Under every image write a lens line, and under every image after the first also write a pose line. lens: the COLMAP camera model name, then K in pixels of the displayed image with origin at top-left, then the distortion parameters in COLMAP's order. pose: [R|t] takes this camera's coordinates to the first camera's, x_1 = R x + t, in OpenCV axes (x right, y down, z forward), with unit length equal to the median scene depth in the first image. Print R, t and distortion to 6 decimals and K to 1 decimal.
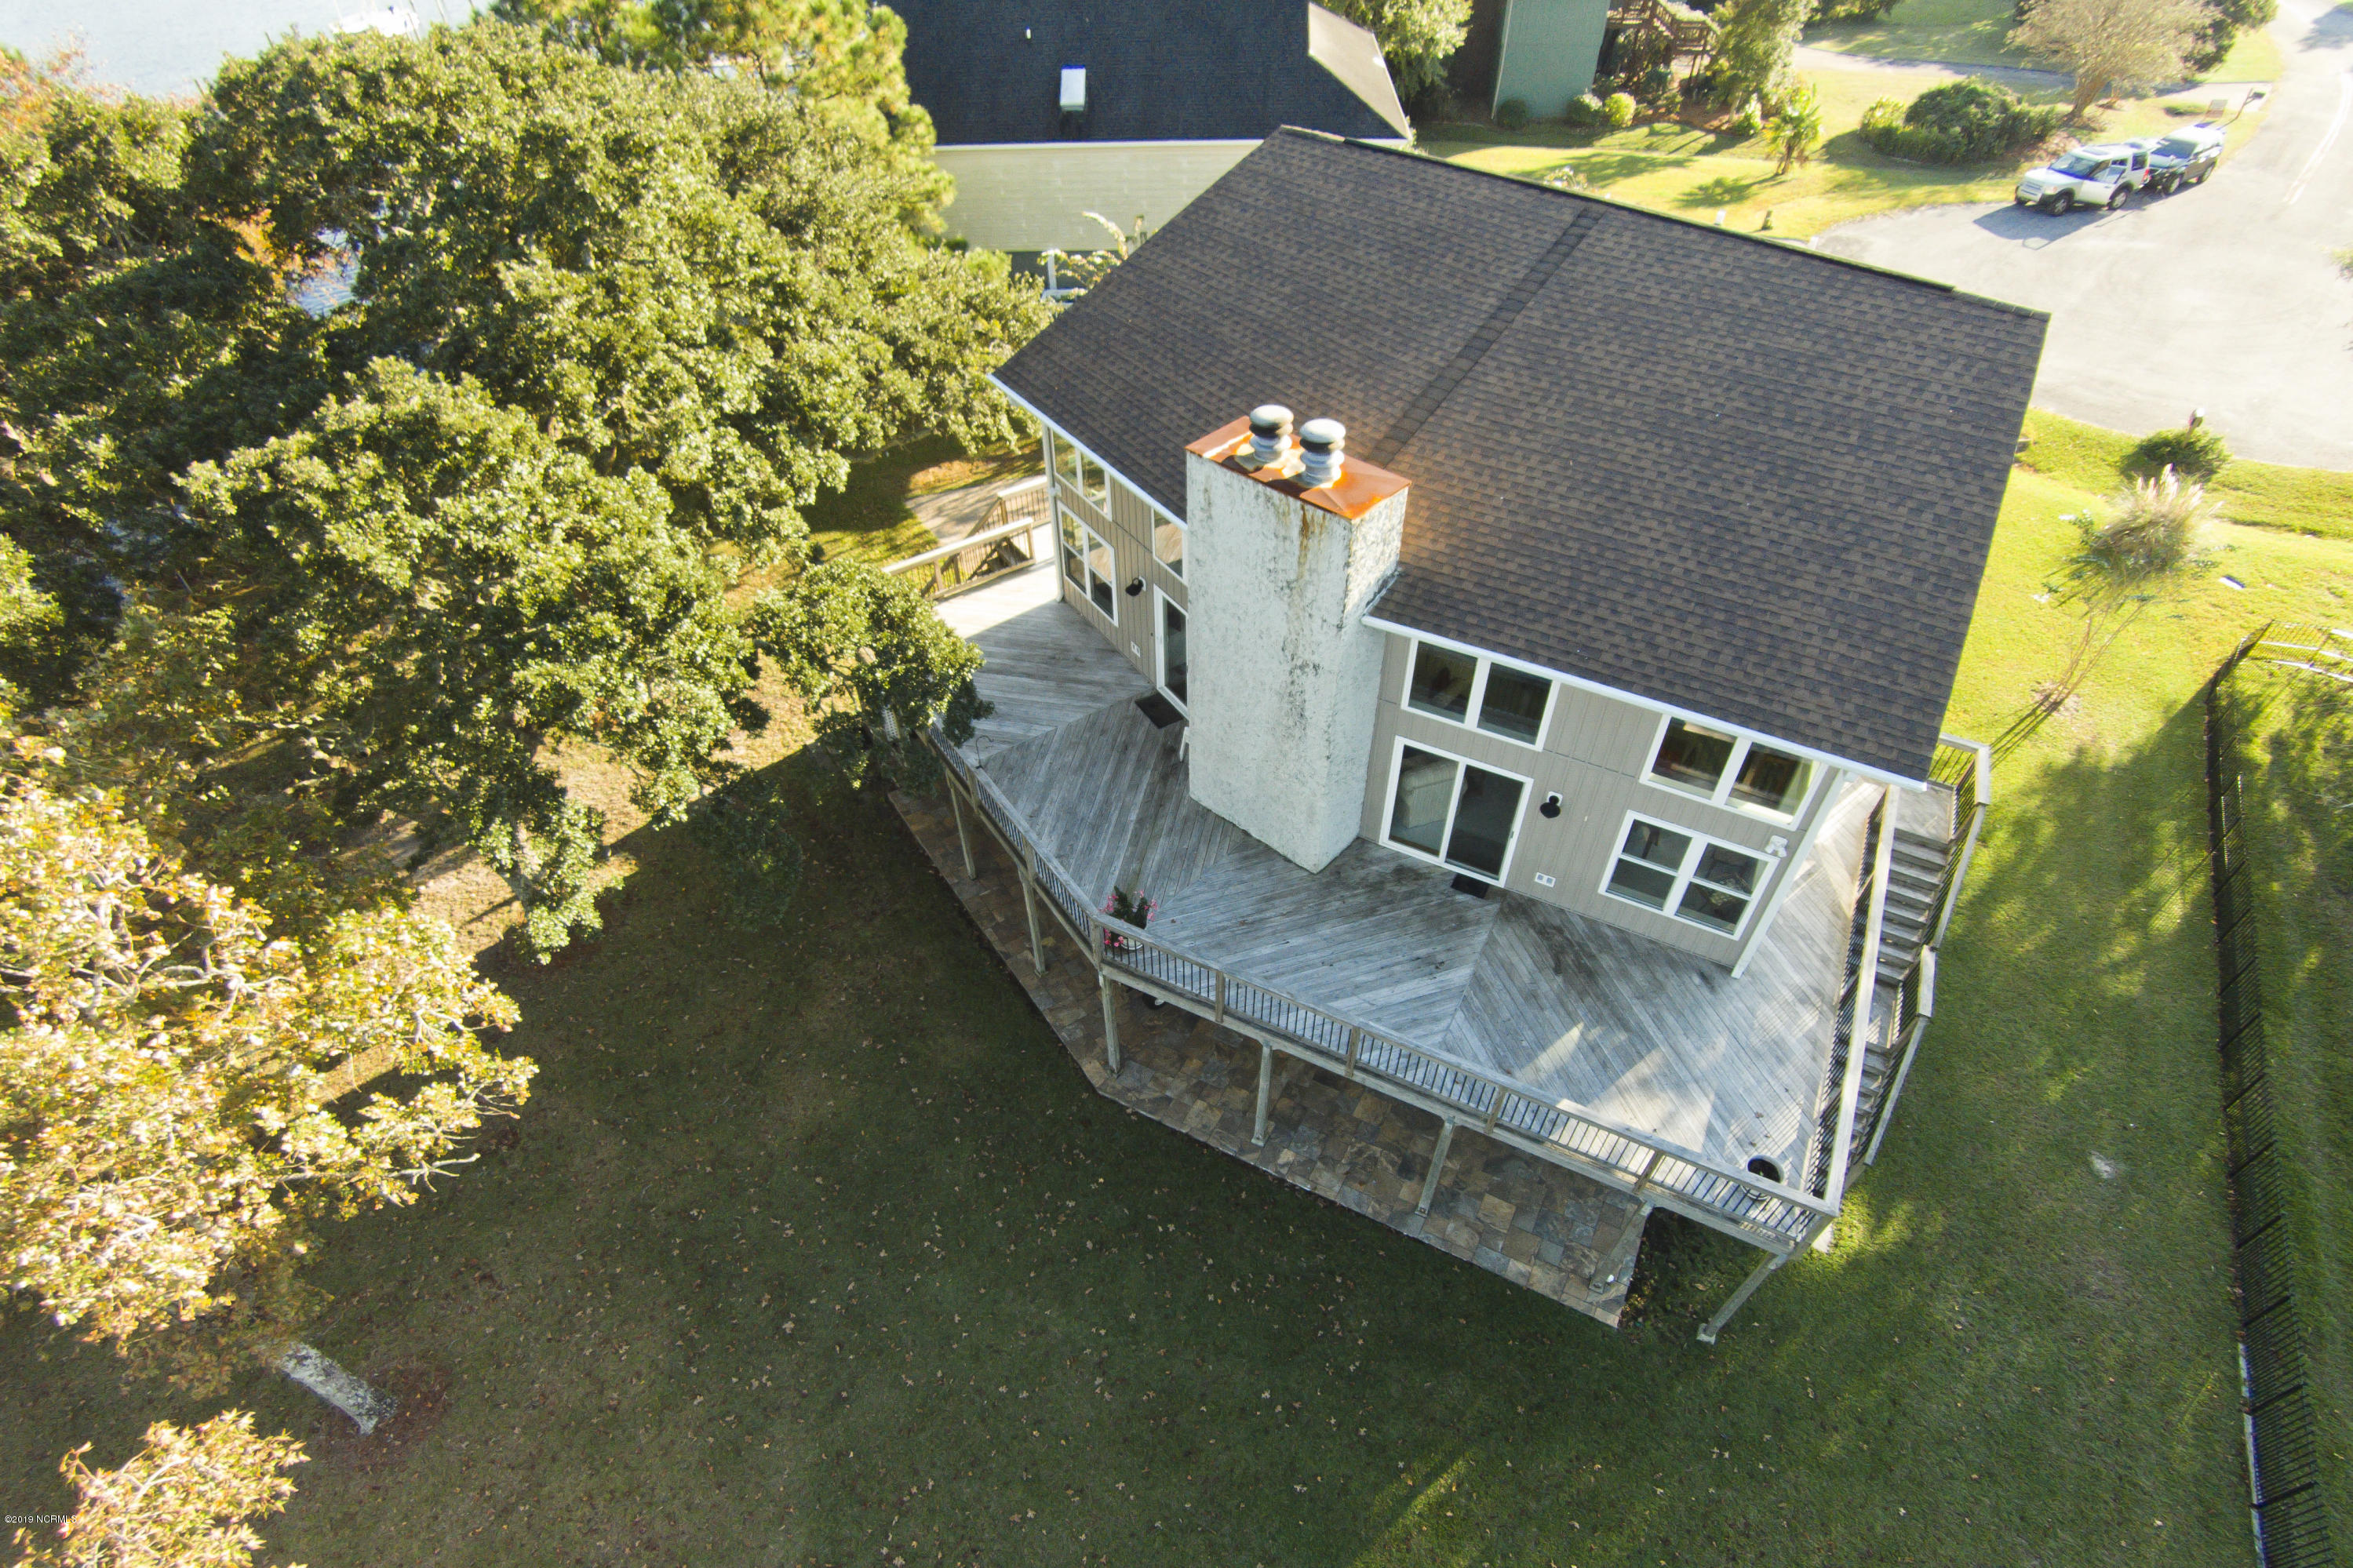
lens RADIAL K [[1266.1, 0, 1158.8], [0, 1266.1, 877.6], [0, 0, 1]] dist [-0.094211, 0.037149]
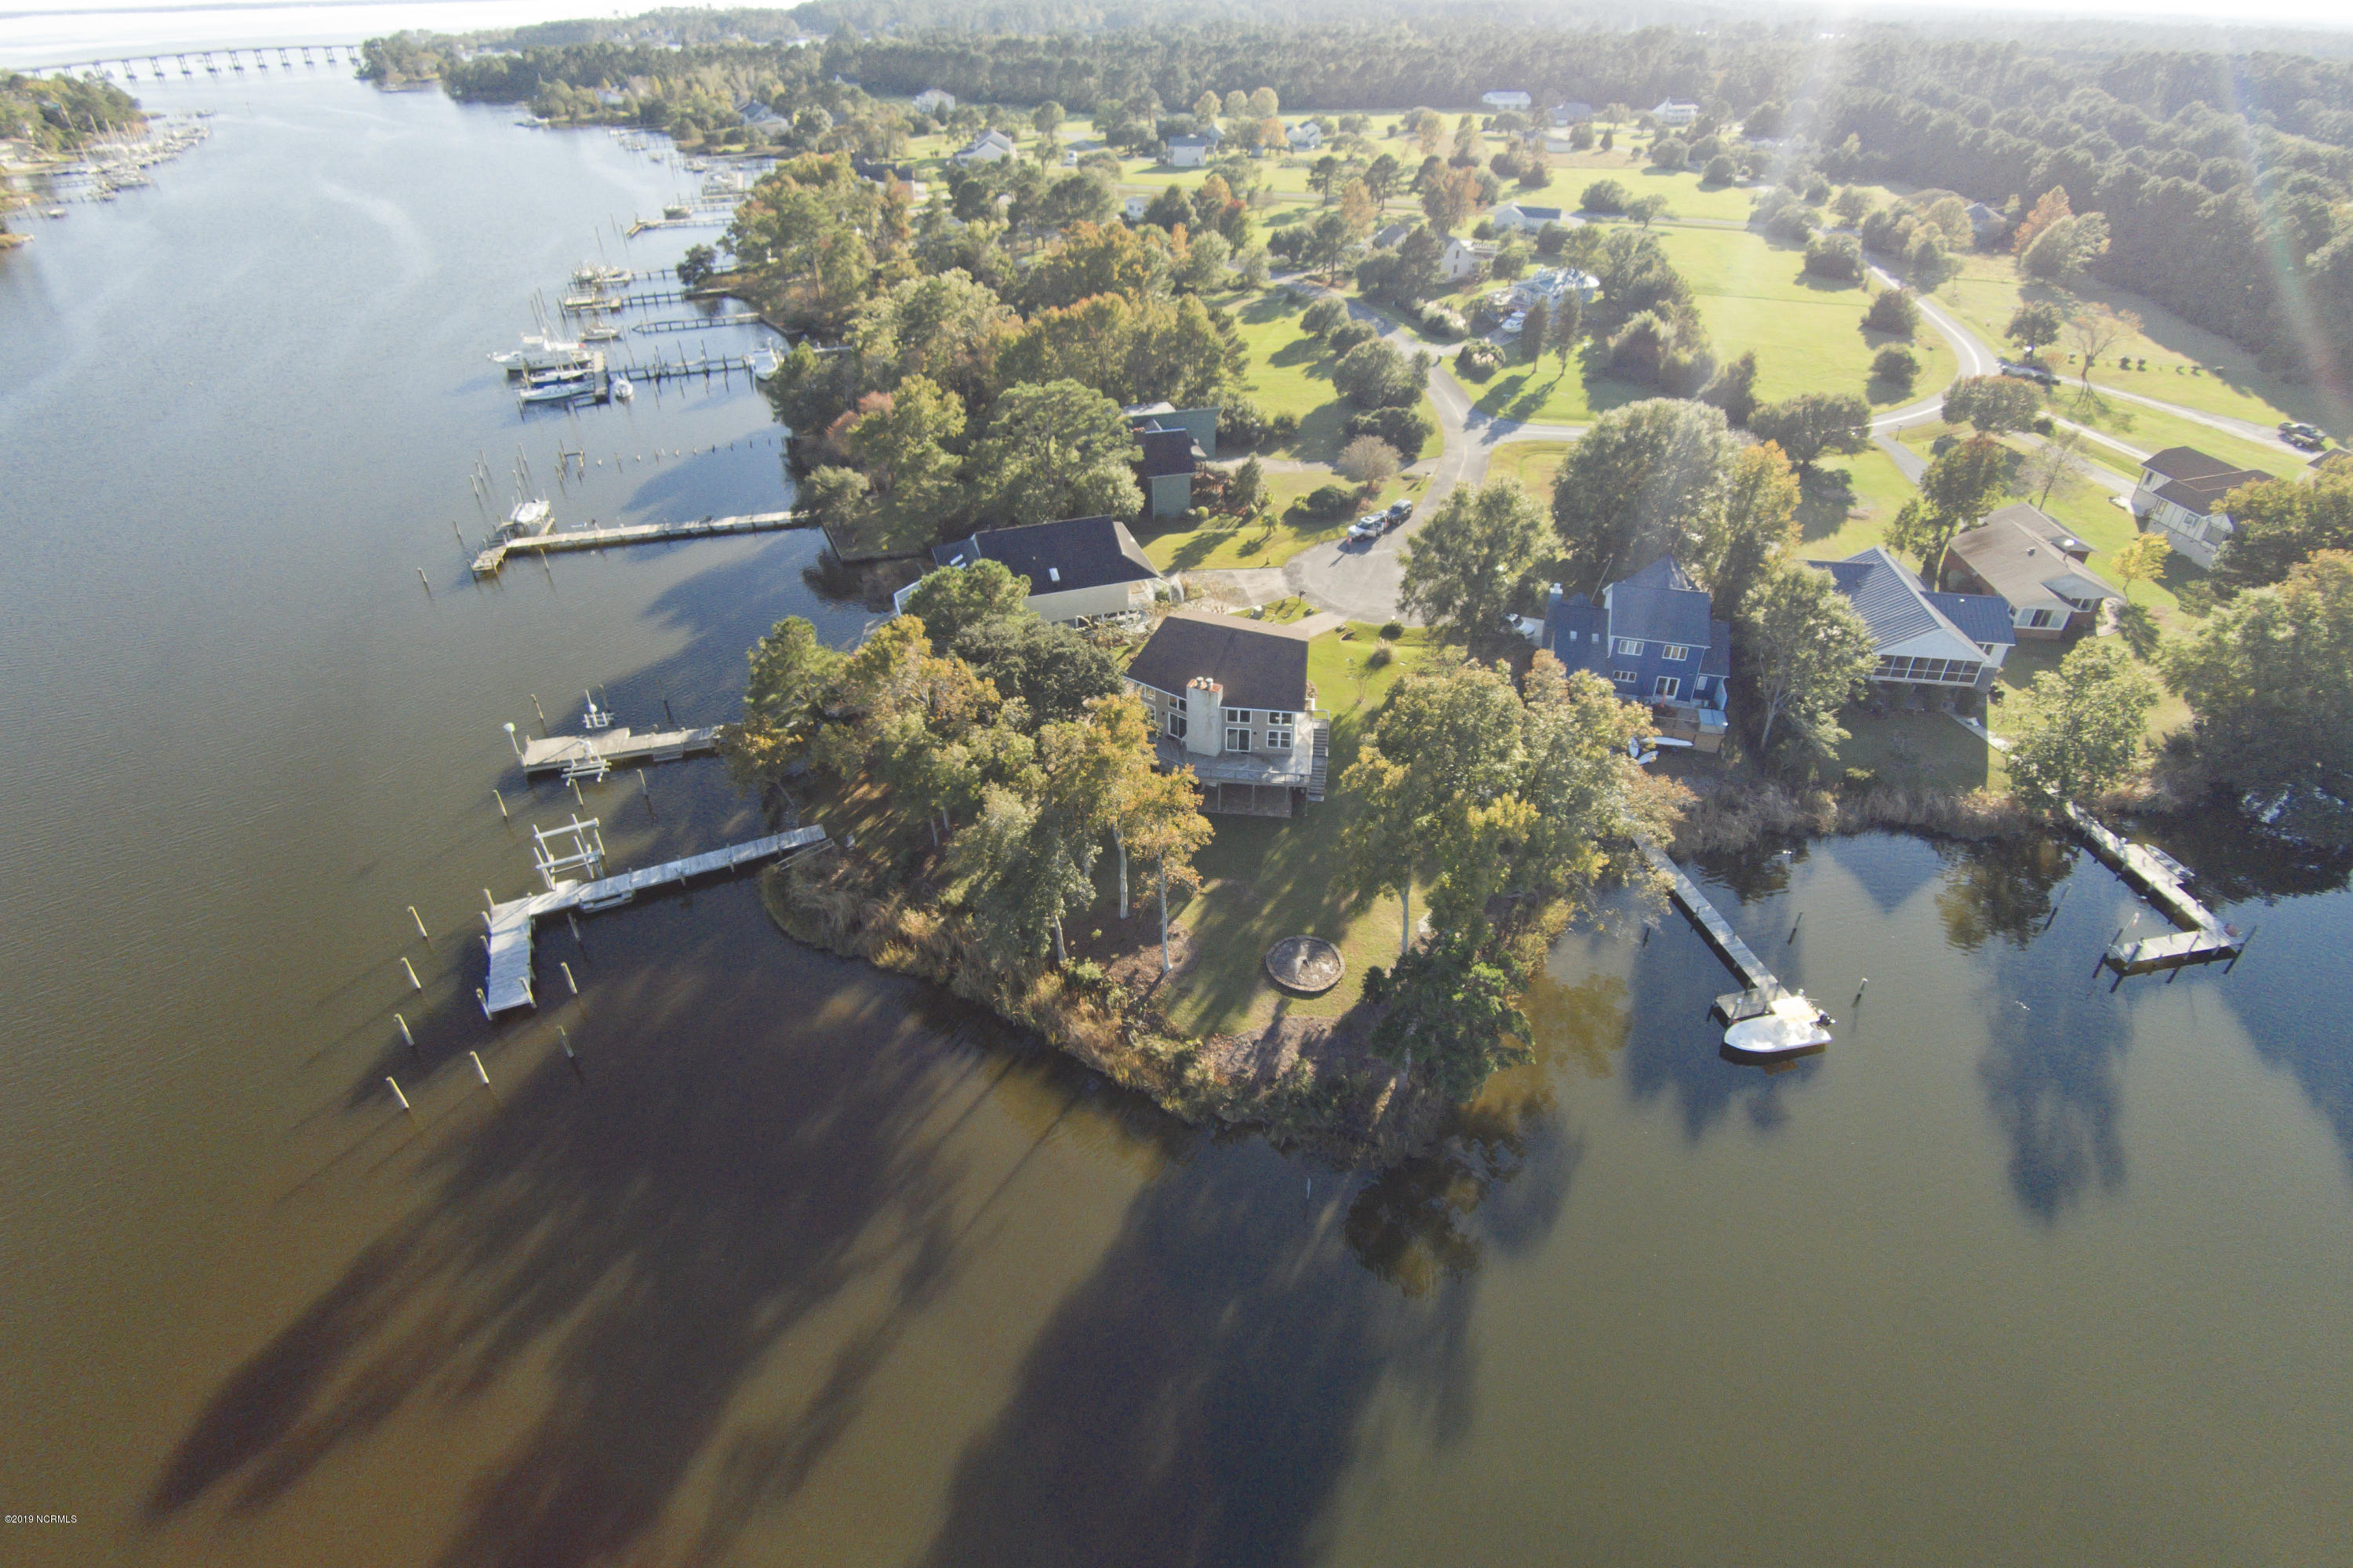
lens RADIAL K [[1177.4, 0, 1196.4], [0, 1177.4, 713.4], [0, 0, 1]] dist [-0.086997, 0.032188]
pose [[0.935433, -0.175693, 0.306753, -1.456699], [0.247036, 0.945590, -0.211738, 0.861298], [-0.252861, 0.273846, 0.927938, -3.663132]]
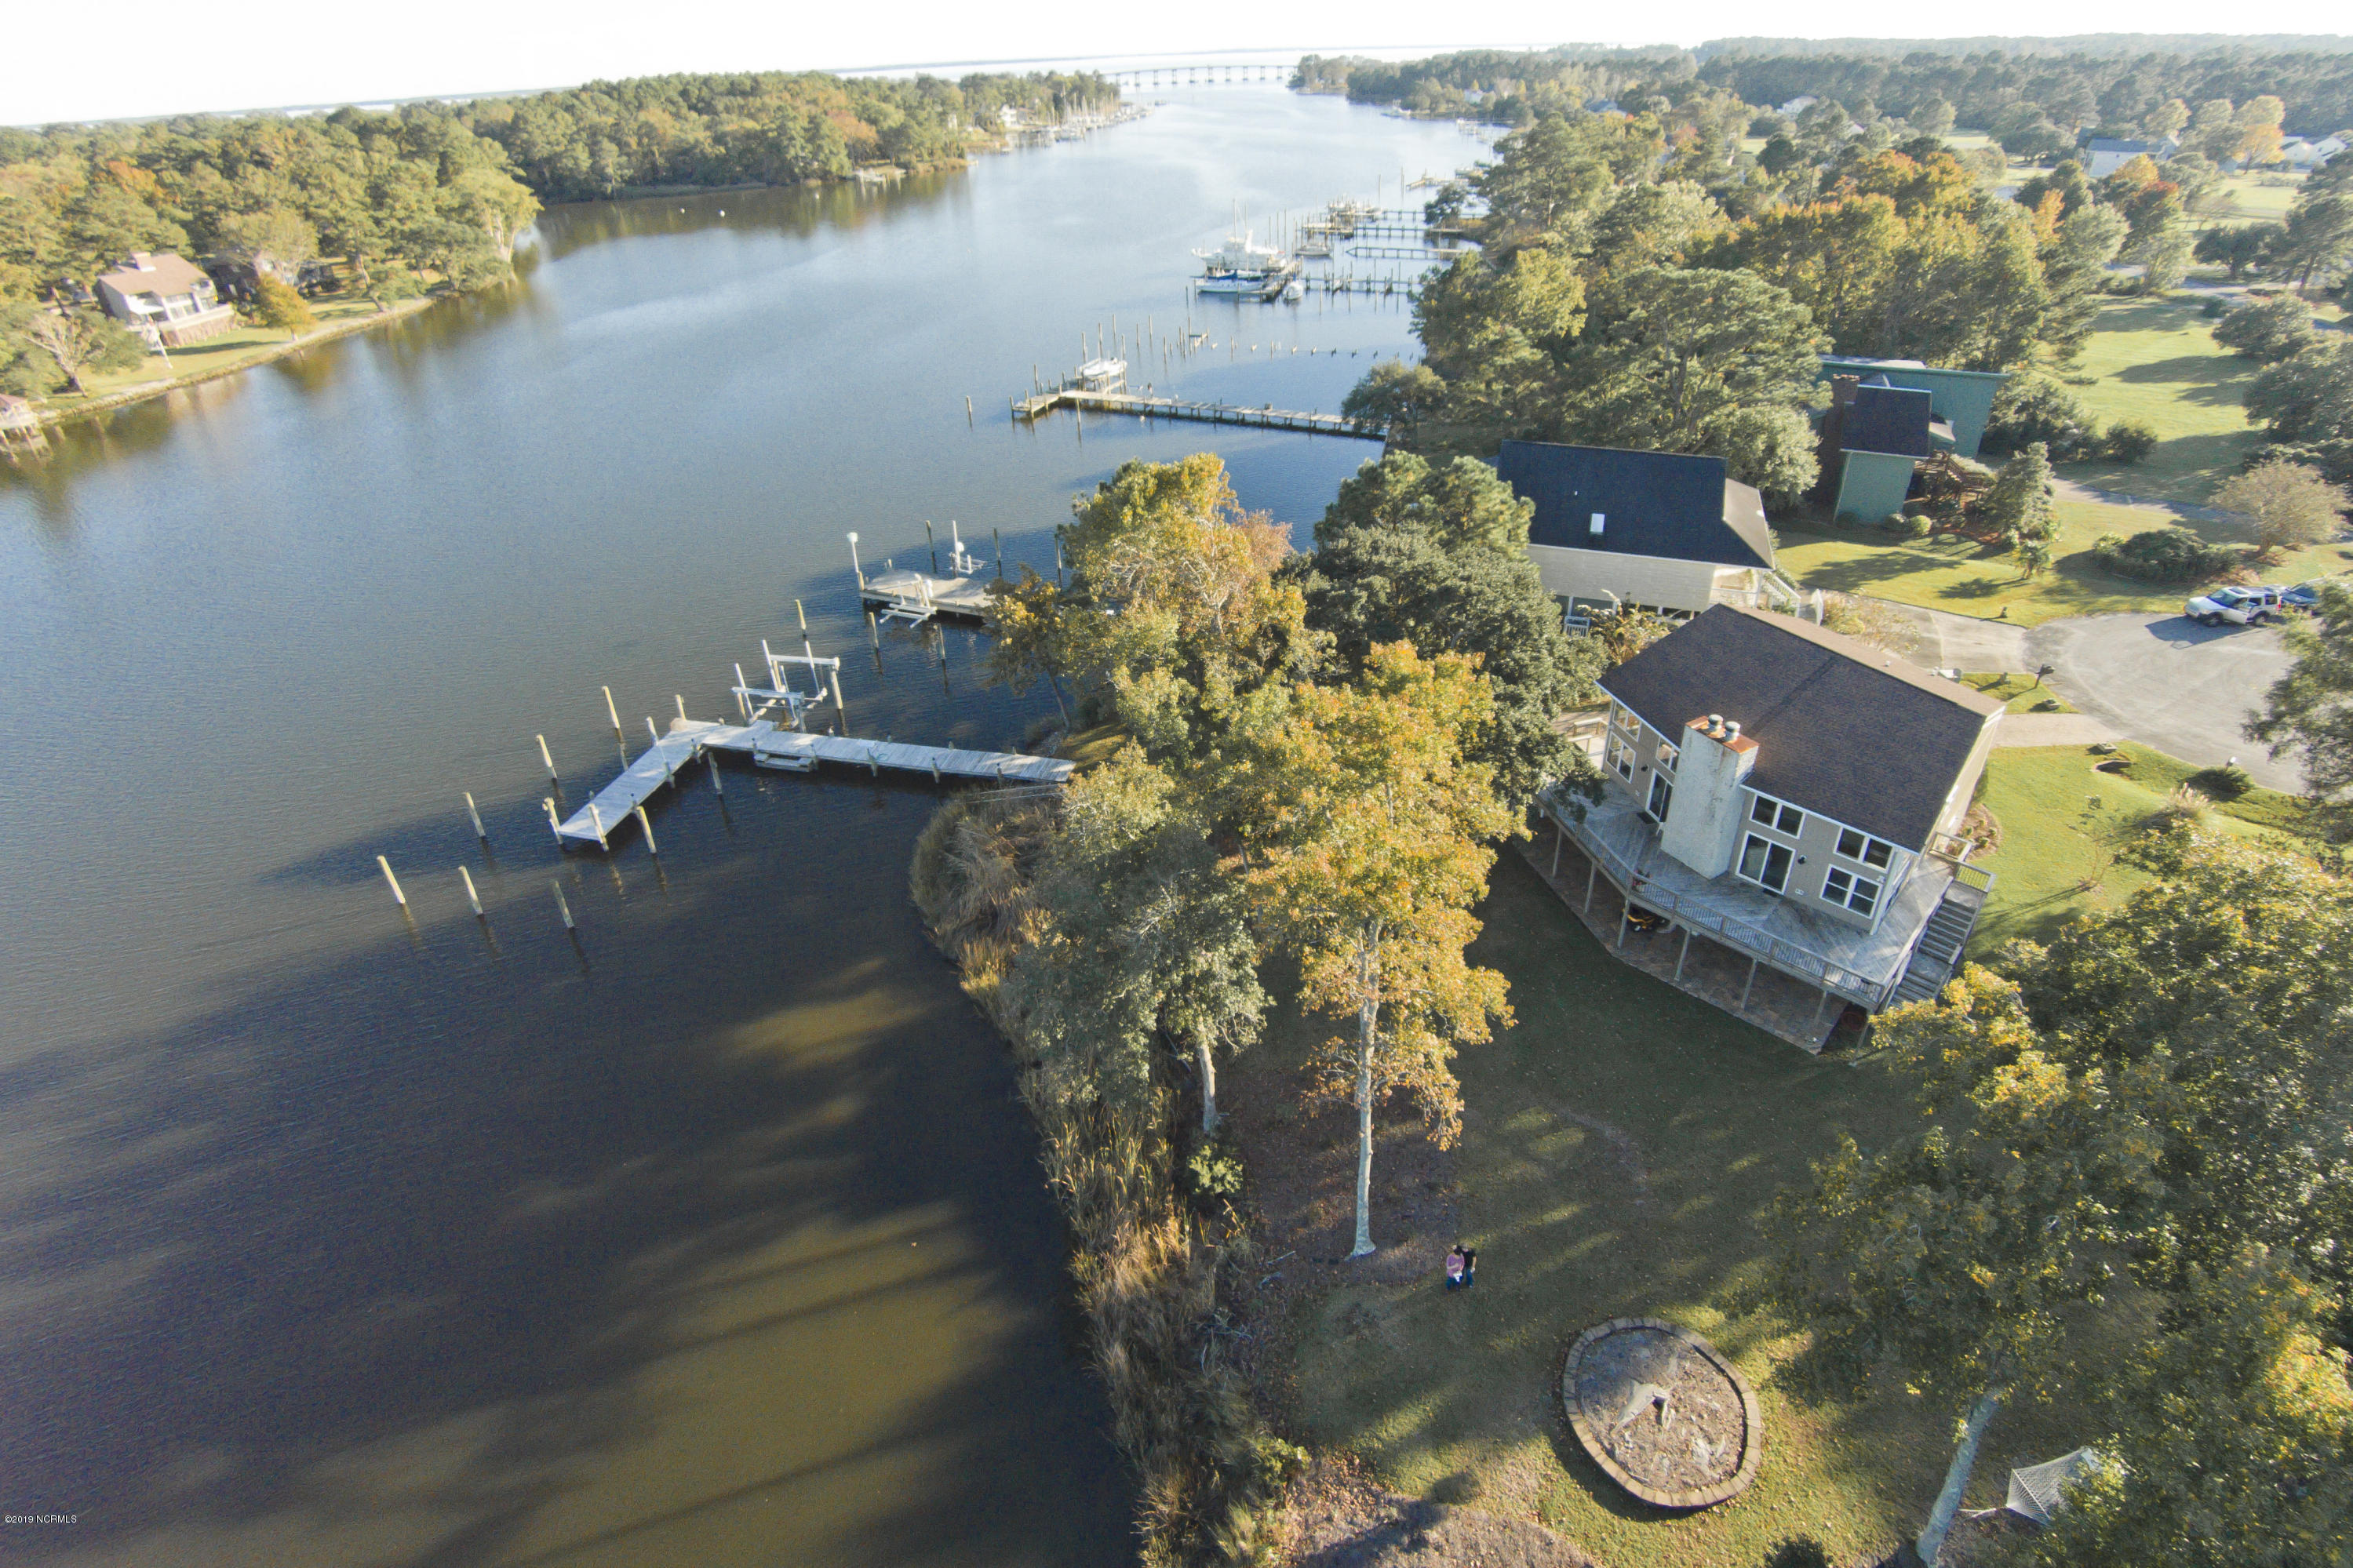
lens RADIAL K [[1200.2, 0, 1175.6], [0, 1200.2, 697.5], [0, 0, 1]] dist [-0.089211, 0.033324]
pose [[0.954620, 0.134084, -0.265936, -0.348463], [-0.204847, 0.943772, -0.259484, 0.520075], [0.216191, 0.302185, 0.928410, -1.704310]]
